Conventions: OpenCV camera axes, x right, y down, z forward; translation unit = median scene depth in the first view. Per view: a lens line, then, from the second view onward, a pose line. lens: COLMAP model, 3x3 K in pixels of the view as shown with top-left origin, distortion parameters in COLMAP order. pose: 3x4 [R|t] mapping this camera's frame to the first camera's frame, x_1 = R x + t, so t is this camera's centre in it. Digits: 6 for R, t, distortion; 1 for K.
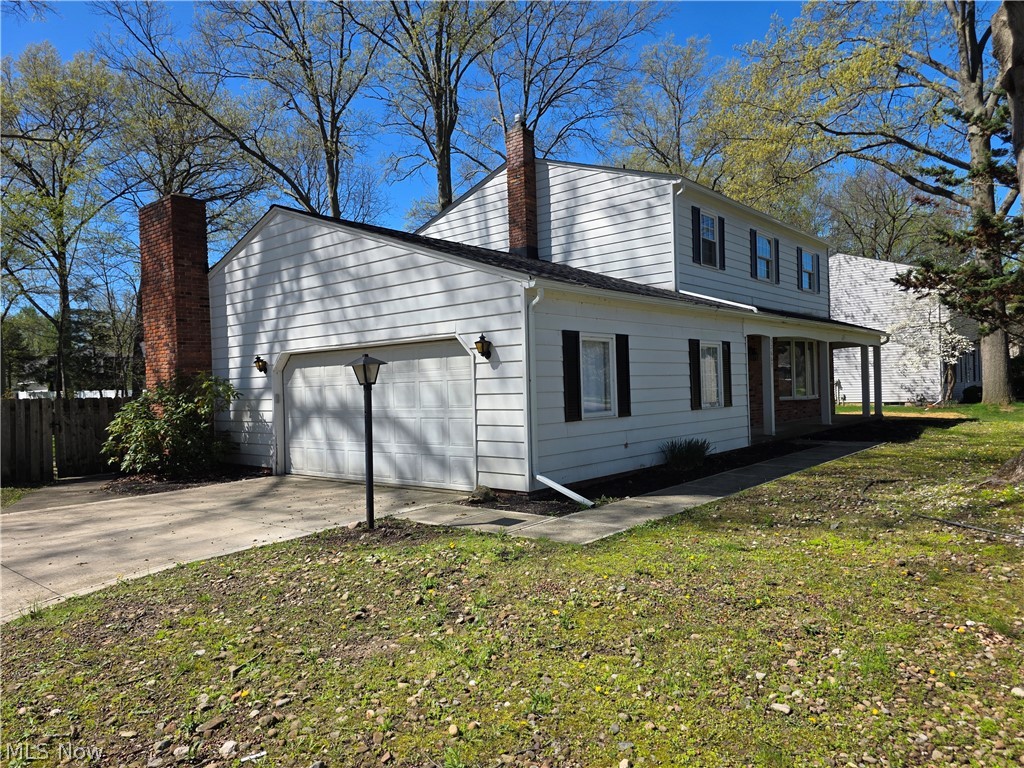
lens RADIAL K [[690.7, 0, 512.0], [0, 690.7, 384.0], [0, 0, 1]] dist [0.073398, -0.071267]
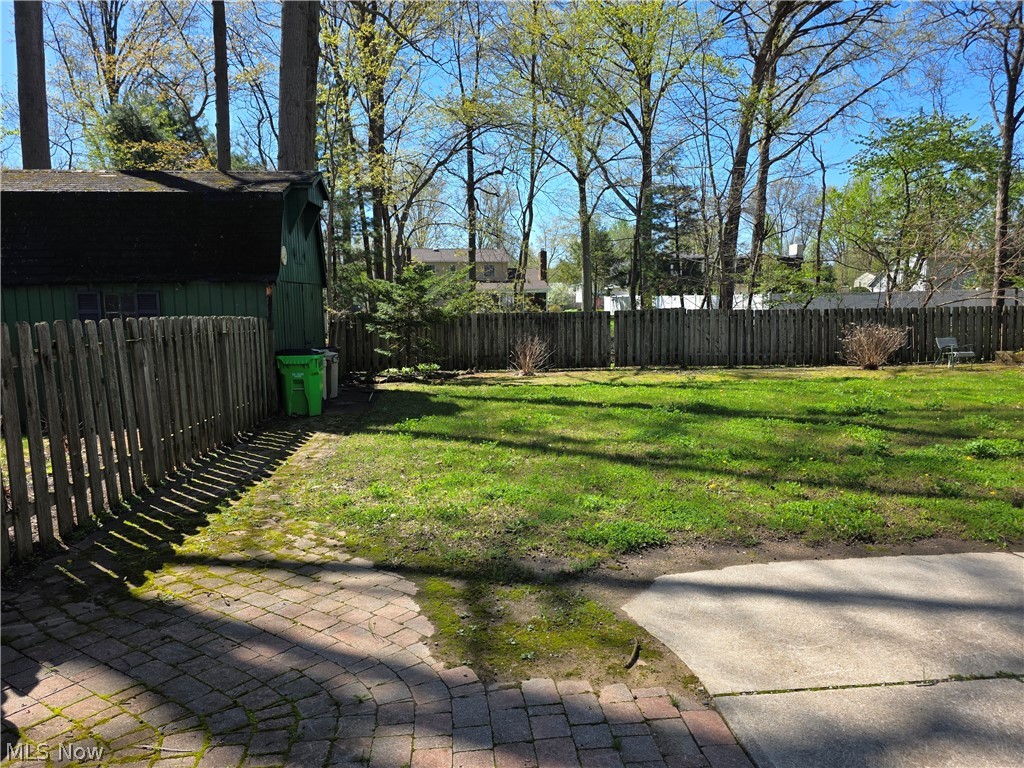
lens RADIAL K [[668.7, 0, 508.0], [0, 668.7, 390.7], [0, 0, 1]] dist [0.025322, -0.032120]
pose [[0.718298, 0.111263, -0.686782, -0.749272], [-0.010076, 0.988690, 0.149636, 0.016329], [0.695663, -0.100563, 0.711295, 1.218899]]
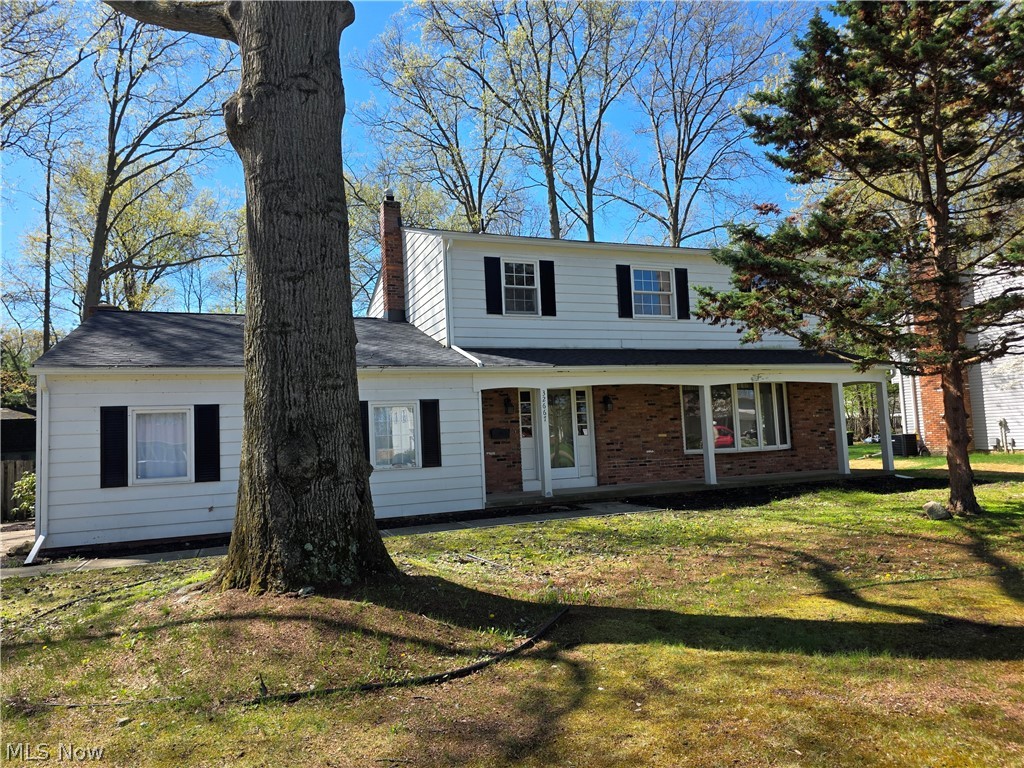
lens RADIAL K [[684.6, 0, 515.4], [0, 684.6, 383.2], [0, 0, 1]] dist [0.099727, -0.113919]
pose [[0.887319, -0.050966, -0.458331, 0.868775], [0.023781, 0.997609, -0.064894, -0.018914], [0.460542, 0.046683, 0.886410, 0.210897]]
